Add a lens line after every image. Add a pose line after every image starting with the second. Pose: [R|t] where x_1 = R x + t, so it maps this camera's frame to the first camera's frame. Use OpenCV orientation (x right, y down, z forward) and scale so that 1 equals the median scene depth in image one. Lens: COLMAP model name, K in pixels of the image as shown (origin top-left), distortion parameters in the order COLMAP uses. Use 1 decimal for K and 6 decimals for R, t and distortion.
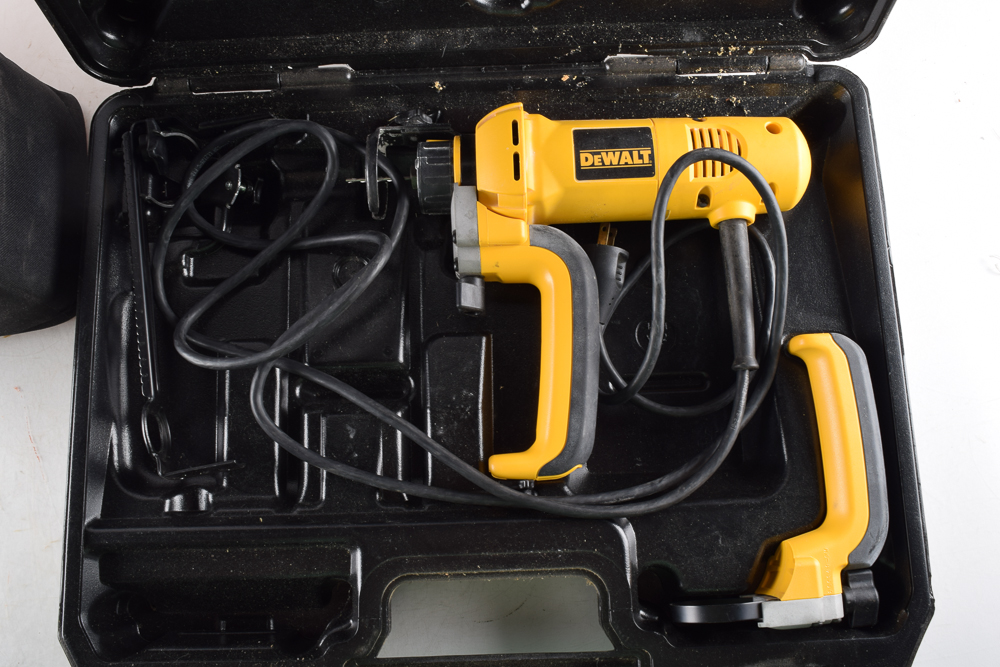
lens RADIAL K [[923.5, 0, 497.3], [0, 923.5, 333.5], [0, 0, 1]] dist [-0.070395, 0.000000]
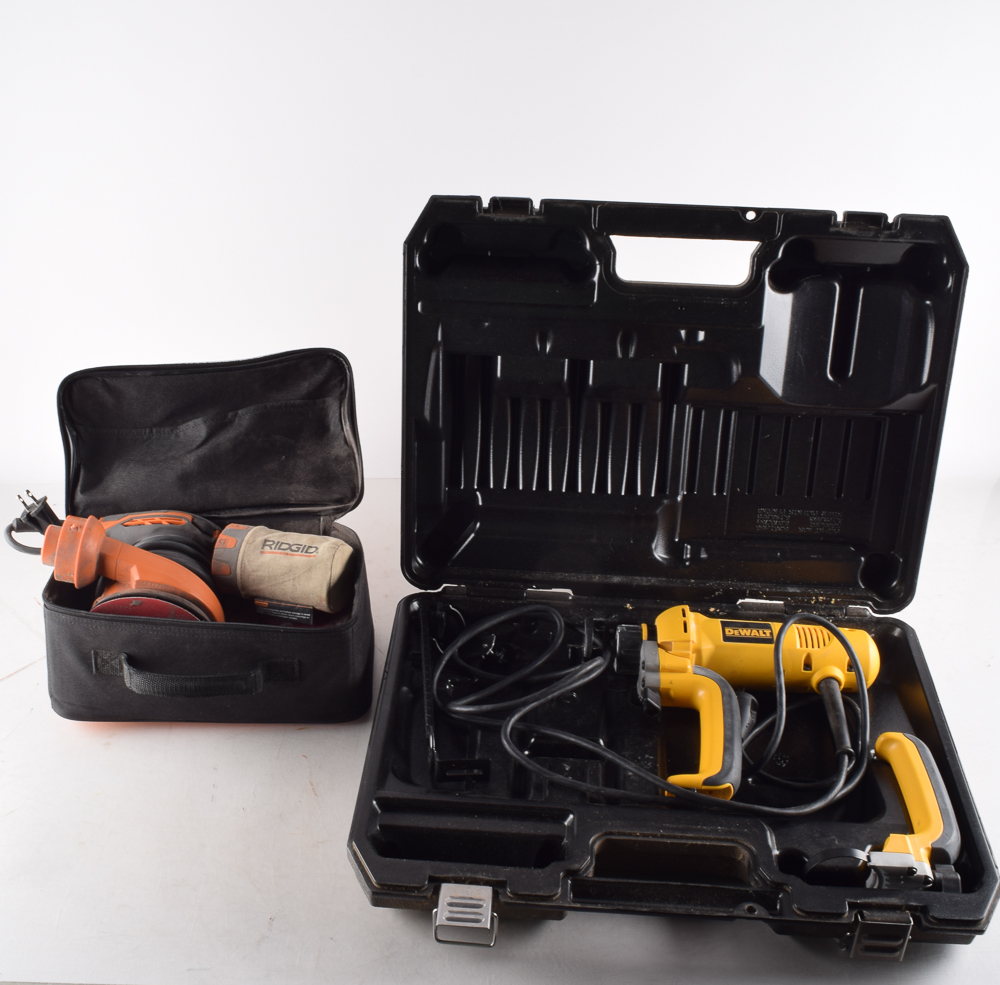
lens RADIAL K [[1192.9, 0, 501.4], [0, 1192.9, 492.7], [0, 0, 1]] dist [-0.034259, 0.000000]
pose [[0.994139, 0.083252, -0.068969, -0.164621], [-0.107621, 0.701546, -0.704451, 1.090104], [-0.010262, 0.707745, 0.706394, -0.575635]]
